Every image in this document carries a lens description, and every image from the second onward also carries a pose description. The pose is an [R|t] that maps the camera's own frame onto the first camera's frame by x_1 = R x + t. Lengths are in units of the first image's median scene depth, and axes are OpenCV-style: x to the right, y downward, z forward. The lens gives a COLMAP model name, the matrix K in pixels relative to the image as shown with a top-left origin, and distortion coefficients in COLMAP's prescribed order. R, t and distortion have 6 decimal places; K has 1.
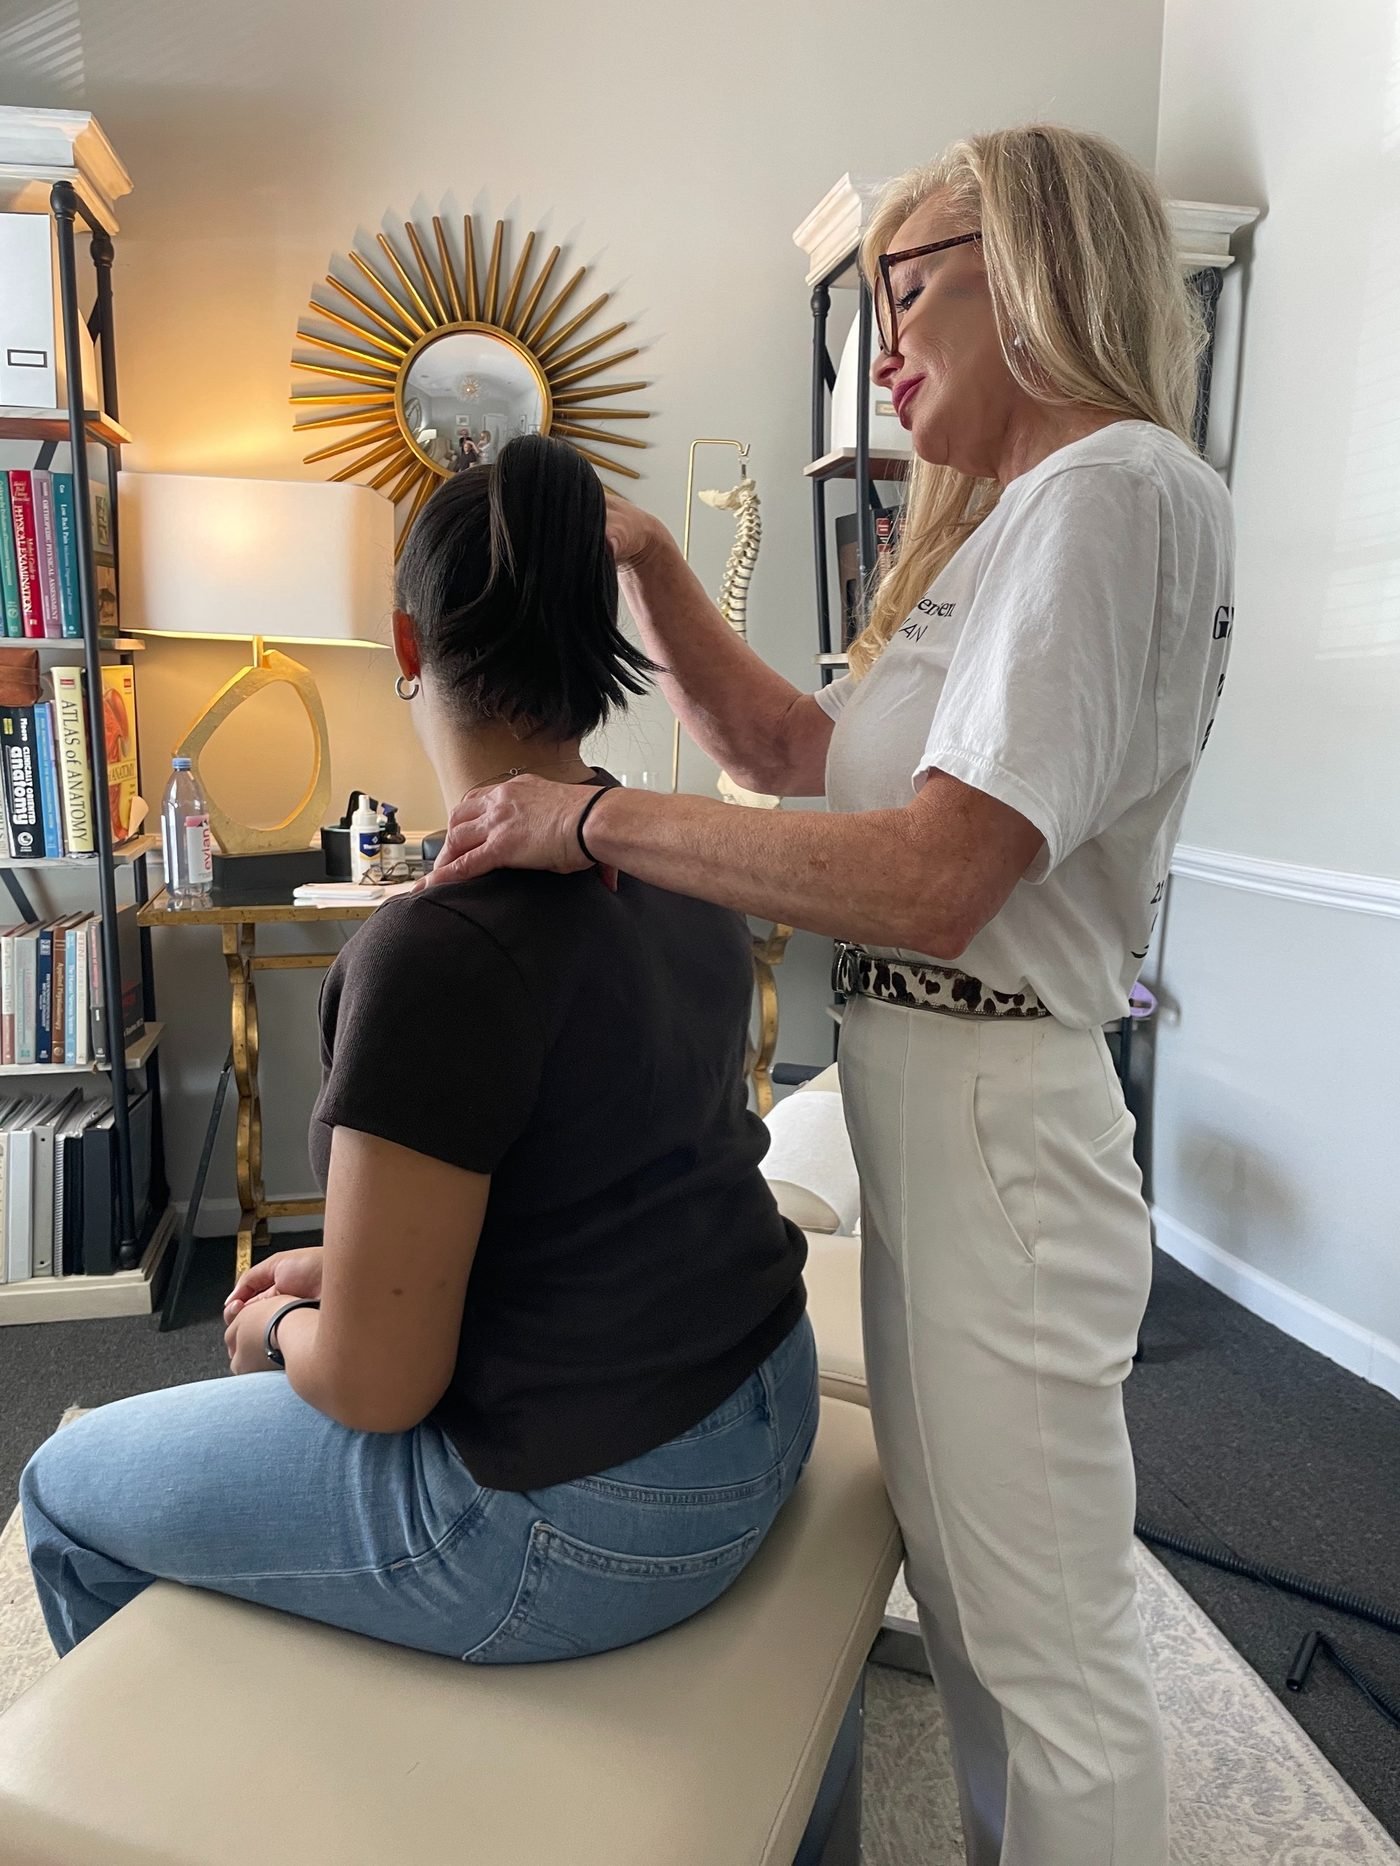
lens RADIAL K [[1383.0, 0, 700.0], [0, 1383.0, 933.0], [0, 0, 1]] dist [0.081518, -0.112652]
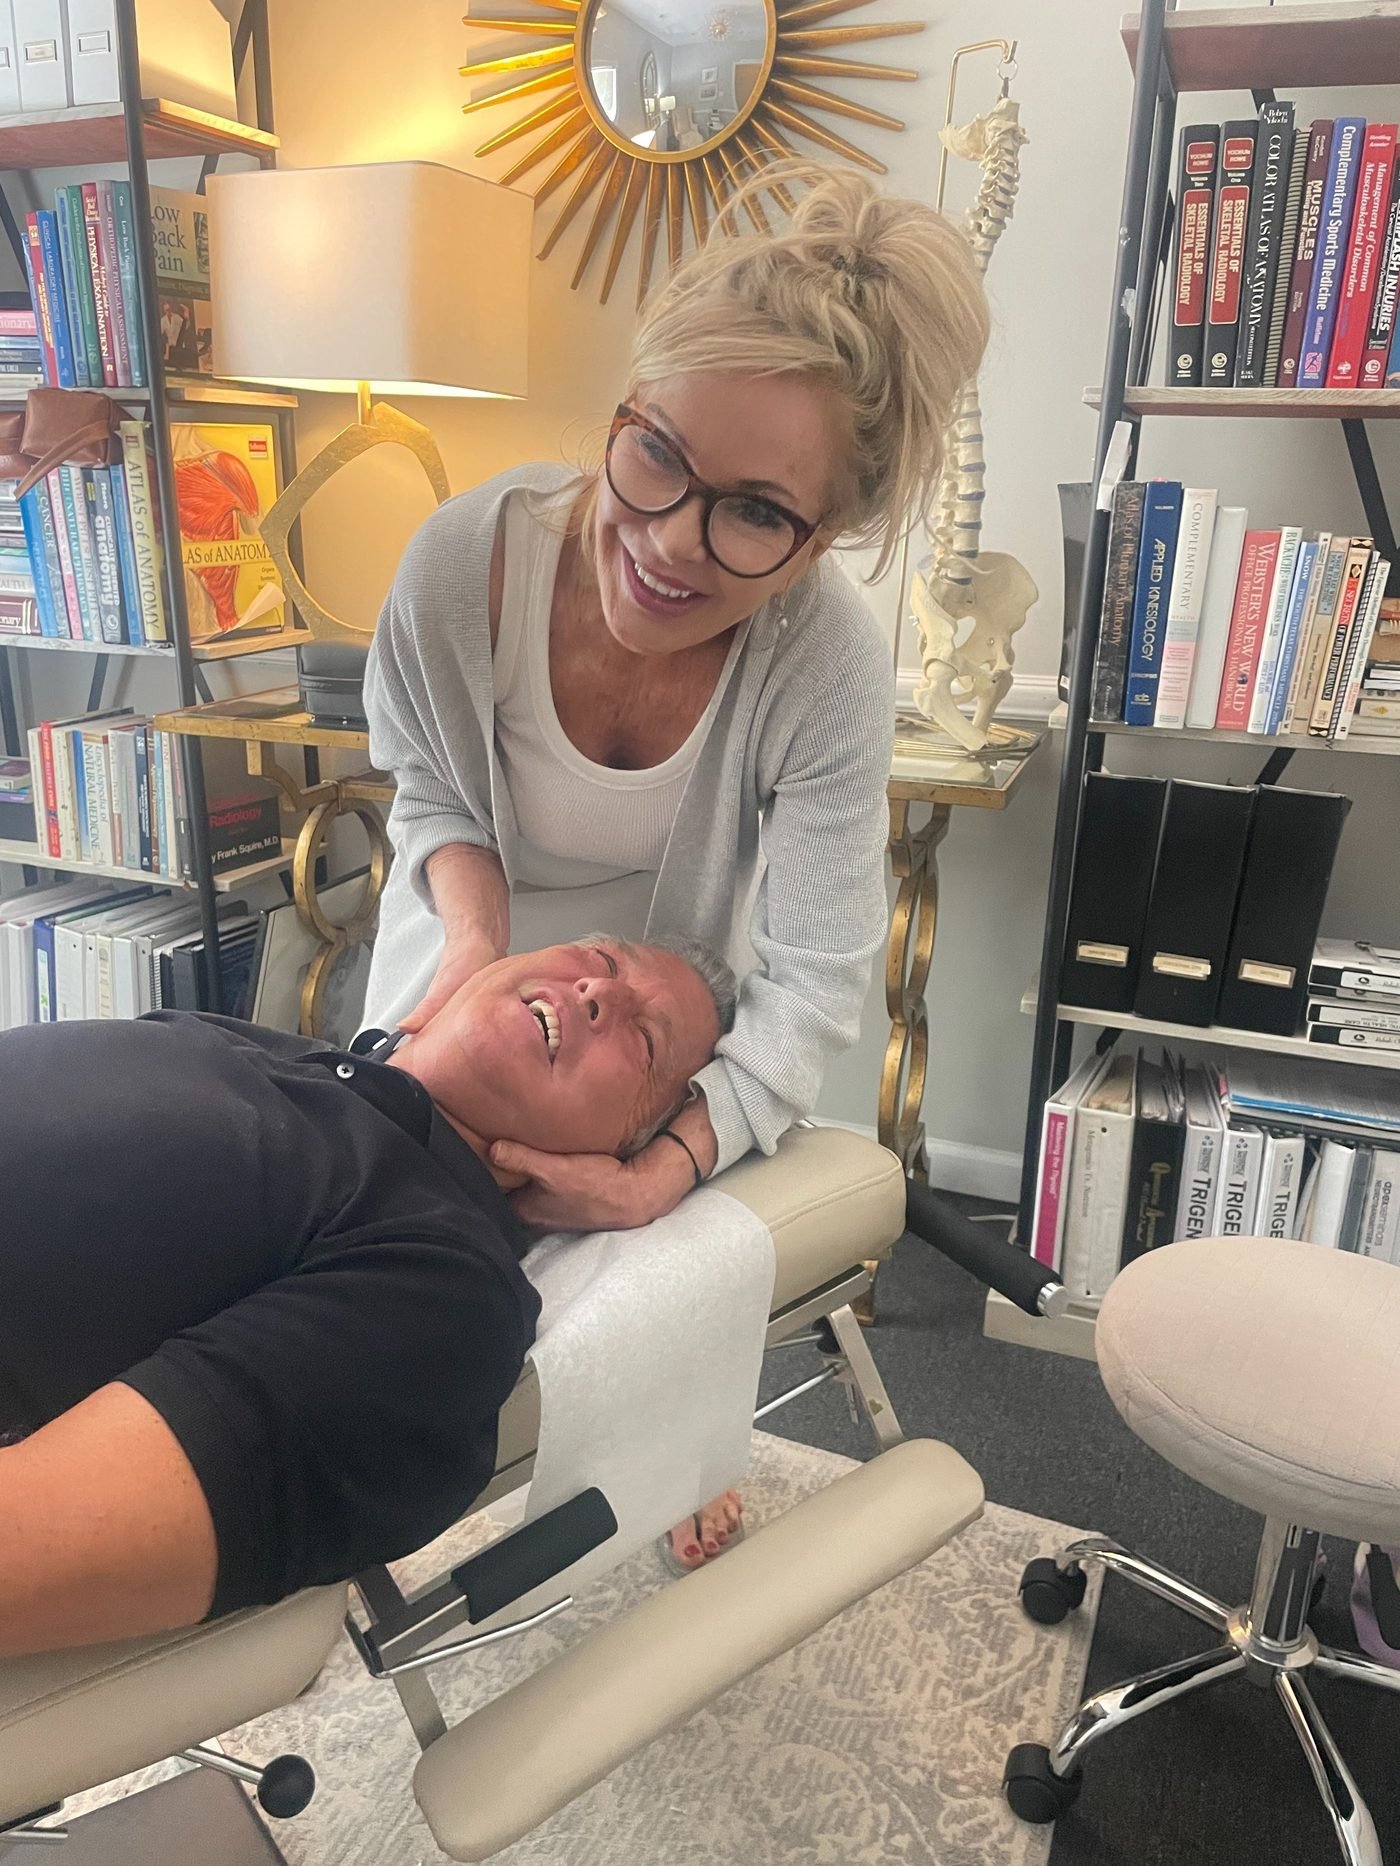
lens RADIAL K [[1383.0, 0, 700.0], [0, 1383.0, 933.0], [0, 0, 1]] dist [0.081518, -0.112652]
pose [[0.855284, 0.166604, -0.490645, 0.308504], [-0.104613, 0.982921, 0.151402, -0.045379], [0.507490, -0.078164, 0.858105, 0.394616]]
